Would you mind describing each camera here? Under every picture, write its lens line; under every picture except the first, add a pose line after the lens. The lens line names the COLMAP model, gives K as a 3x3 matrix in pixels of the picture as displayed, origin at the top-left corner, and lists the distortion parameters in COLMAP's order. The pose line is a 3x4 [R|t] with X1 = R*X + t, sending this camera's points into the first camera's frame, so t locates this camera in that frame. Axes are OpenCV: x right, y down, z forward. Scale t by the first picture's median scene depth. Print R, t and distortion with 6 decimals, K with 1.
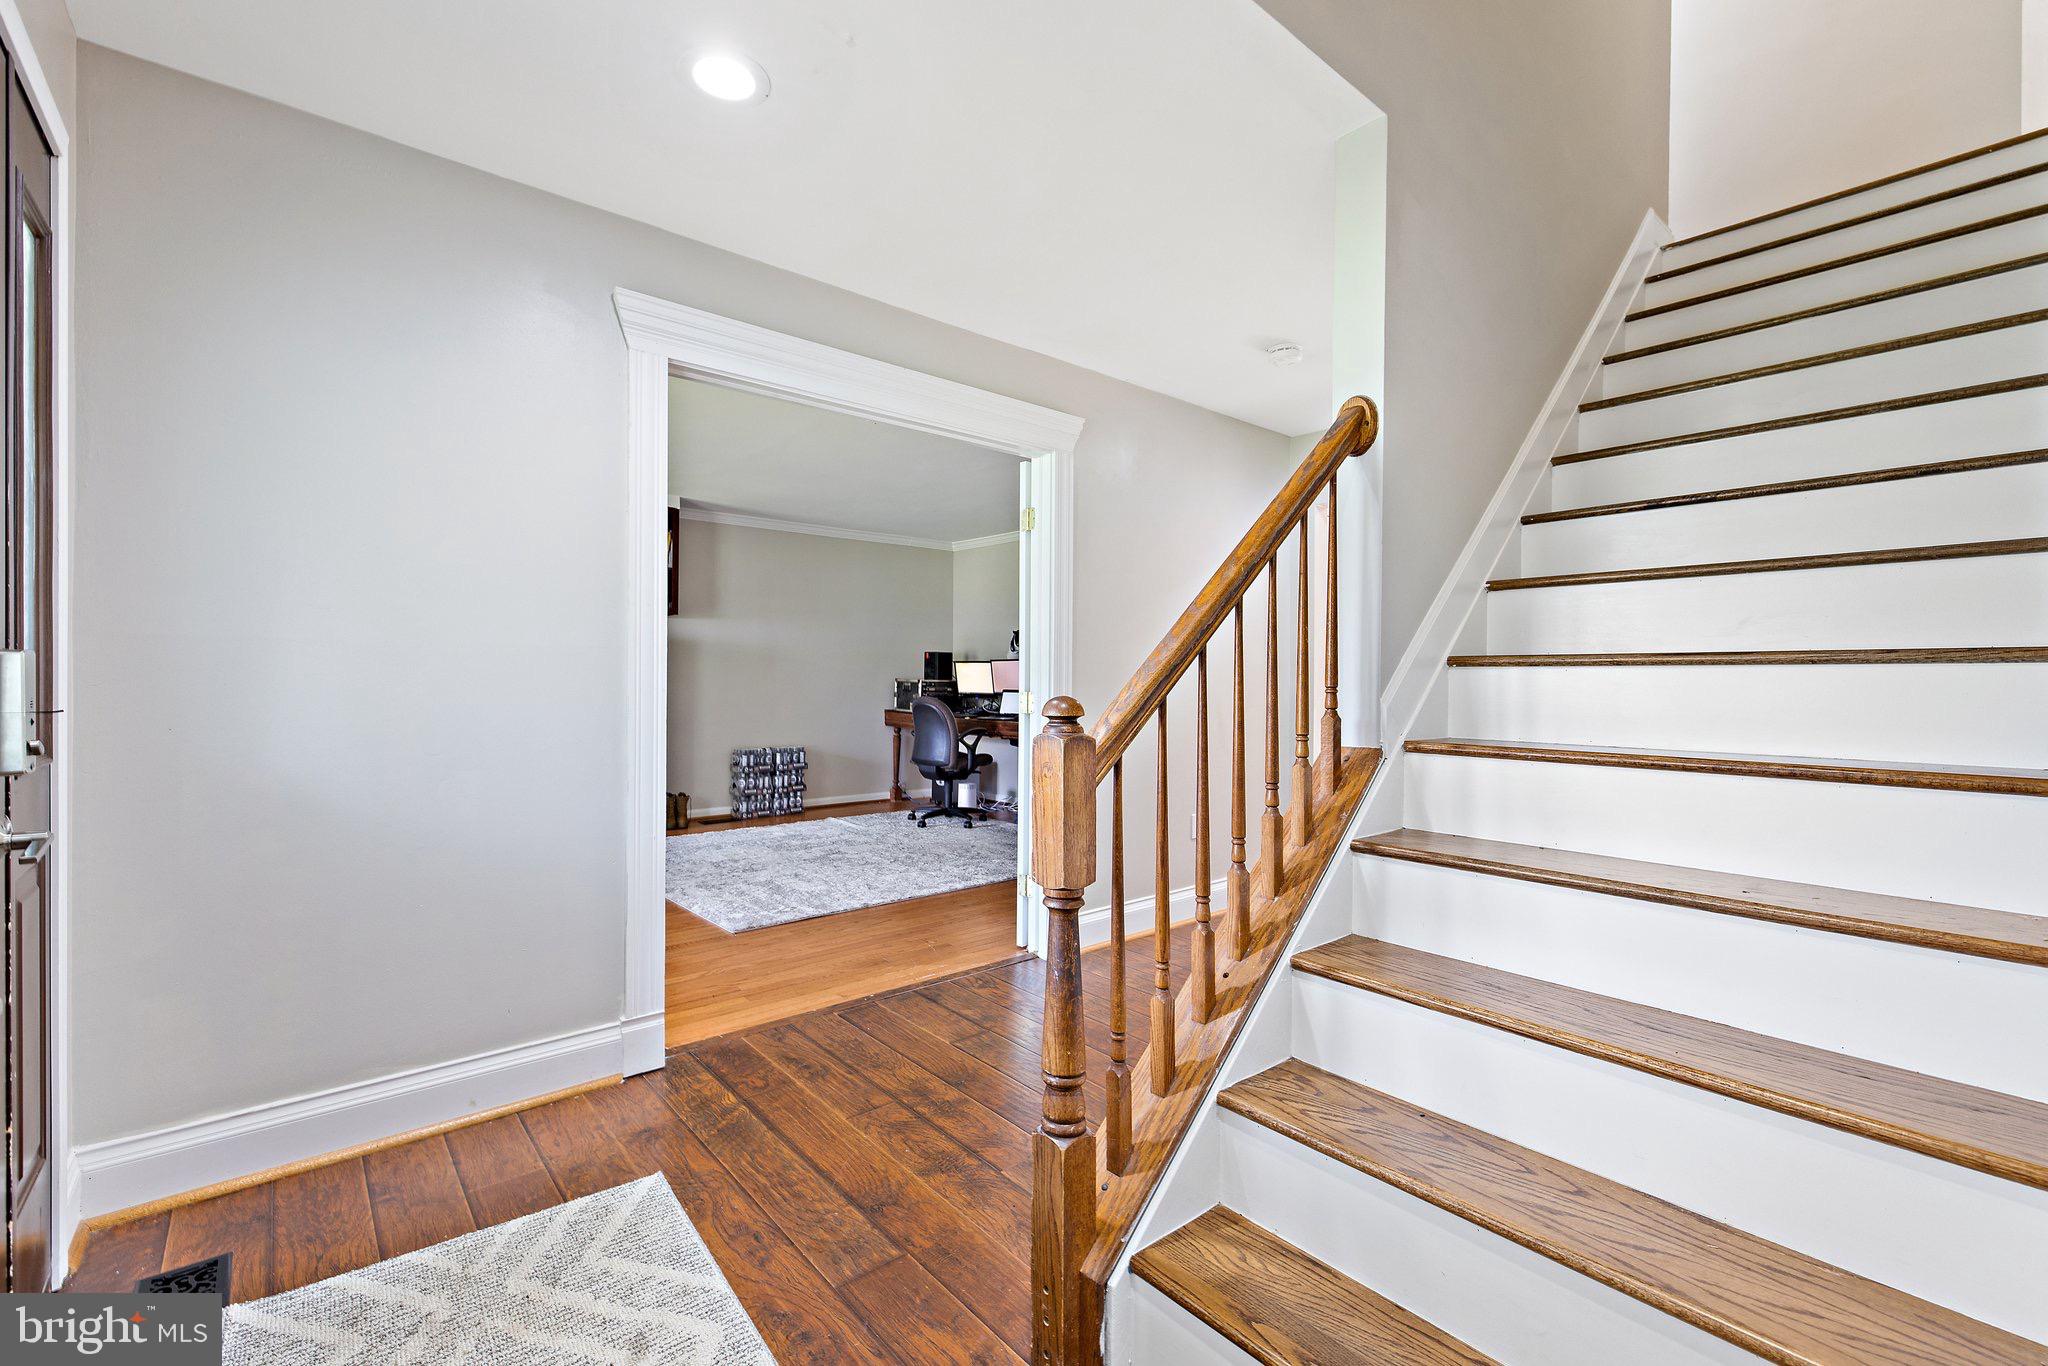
lens RADIAL K [[877.4, 0, 1032.5], [0, 877.4, 679.9], [0, 0, 1]] dist [0.002866, -0.000739]
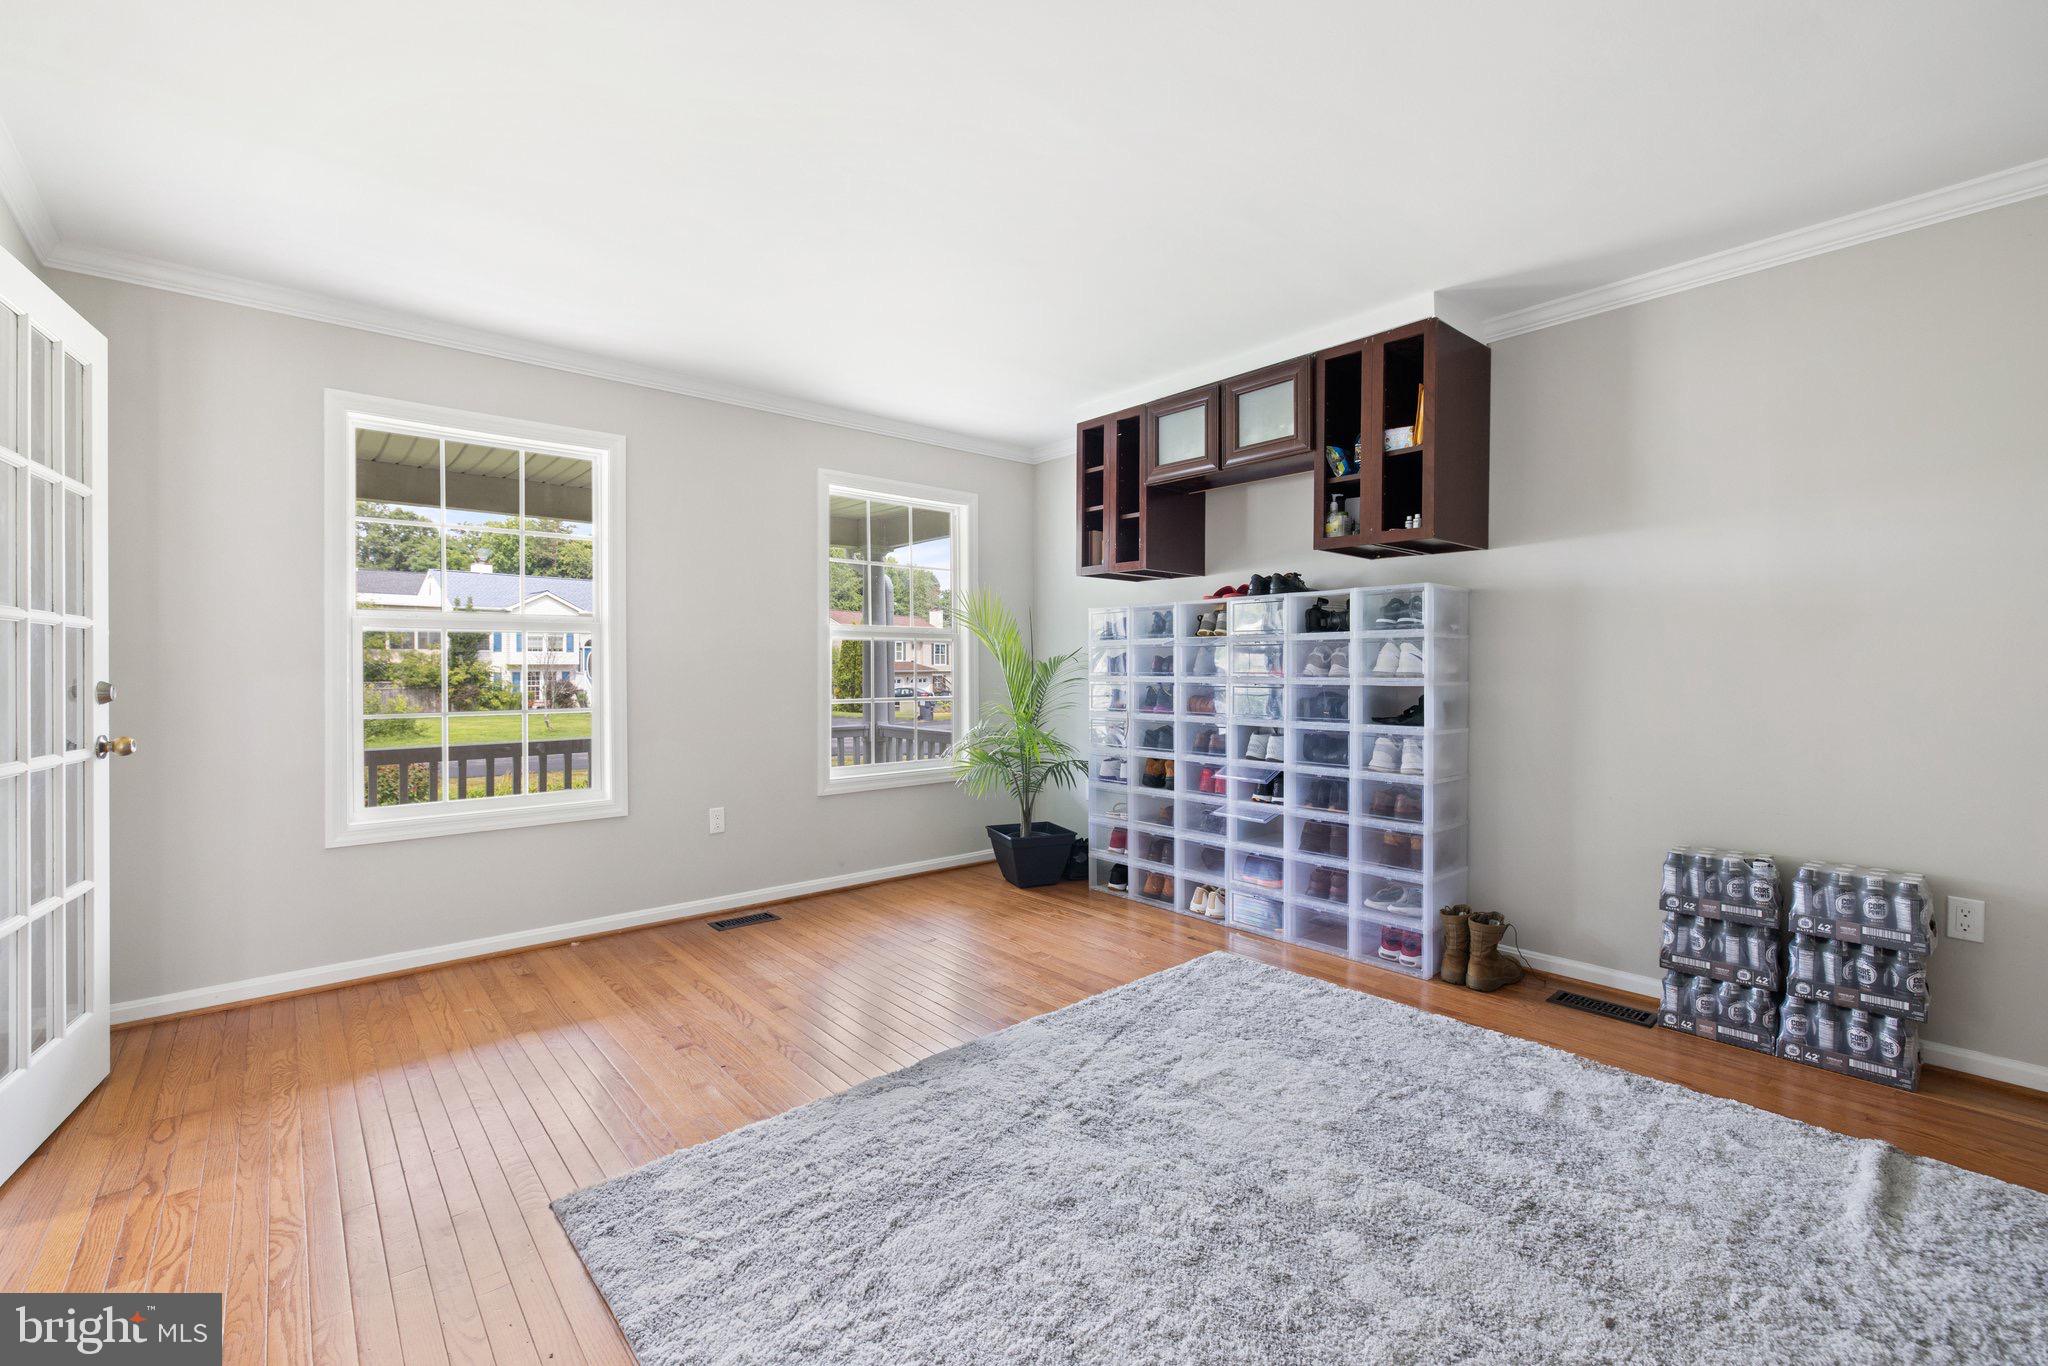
lens RADIAL K [[877.4, 0, 1014.8], [0, 877.4, 674.7], [0, 0, 1]] dist [0.002866, -0.000739]
pose [[-0.023681, -0.005930, -0.999702, 0.070244], [-0.002999, 0.999978, -0.005861, 0.003187], [0.999715, 0.002859, -0.023698, 0.695031]]
